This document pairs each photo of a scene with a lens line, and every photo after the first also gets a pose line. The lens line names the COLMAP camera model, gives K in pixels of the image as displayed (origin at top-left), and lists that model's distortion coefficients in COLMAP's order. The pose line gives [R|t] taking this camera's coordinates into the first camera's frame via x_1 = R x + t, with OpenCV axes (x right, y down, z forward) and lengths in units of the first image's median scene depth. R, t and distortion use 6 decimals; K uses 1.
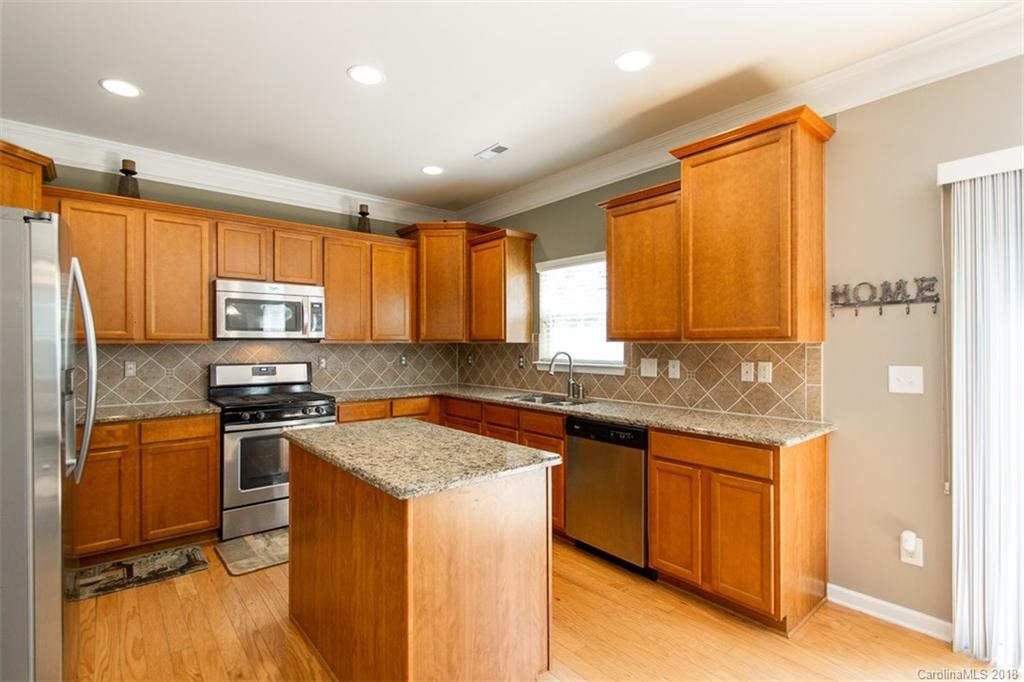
lens RADIAL K [[481.8, 0, 515.1], [0, 481.8, 342.4], [0, 0, 1]] dist [0.007646, -0.004790]
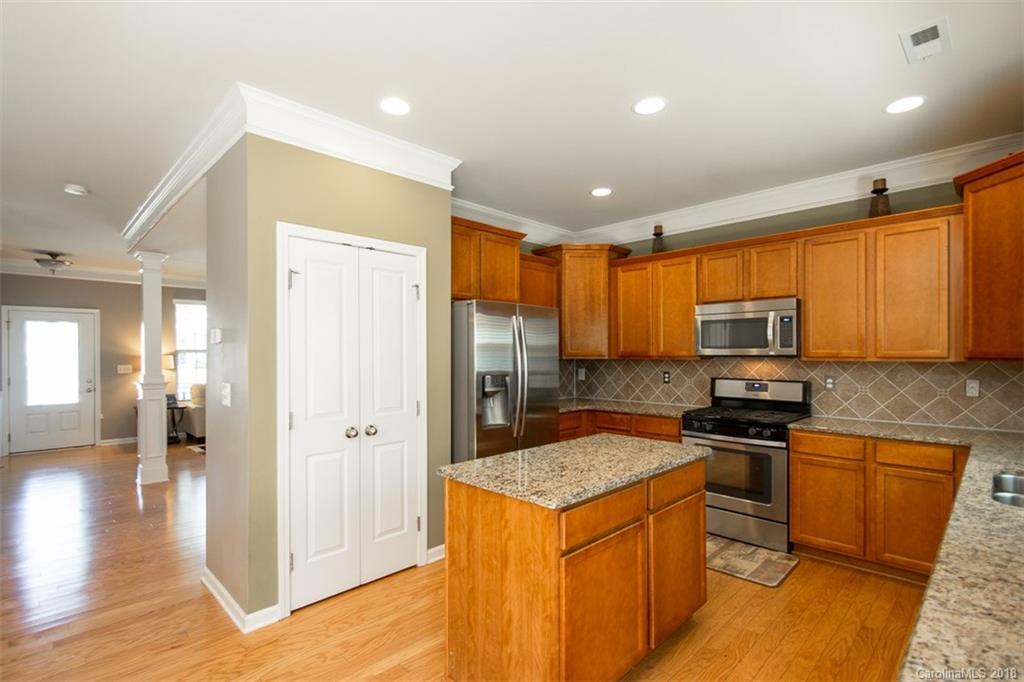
lens RADIAL K [[481.8, 0, 510.1], [0, 481.8, 354.6], [0, 0, 1]] dist [0.007646, -0.004790]
pose [[0.076590, 0.005326, -0.997048, 0.555784], [0.004764, 0.999972, 0.005708, -0.021334], [0.997051, -0.005187, 0.076563, 0.489904]]
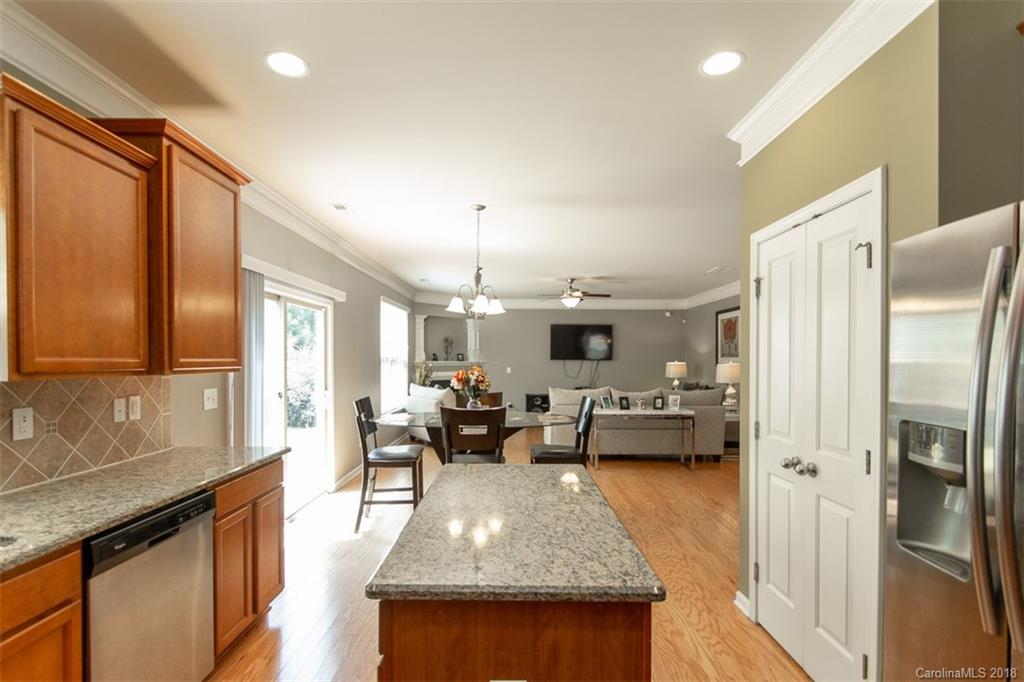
lens RADIAL K [[481.8, 0, 504.9], [0, 481.8, 362.5], [0, 0, 1]] dist [0.007646, -0.004790]
pose [[-0.751670, -0.004282, 0.659526, -0.497976], [-0.002285, 0.999990, 0.003889, -0.022438], [-0.659536, 0.001416, -0.751672, 1.069552]]
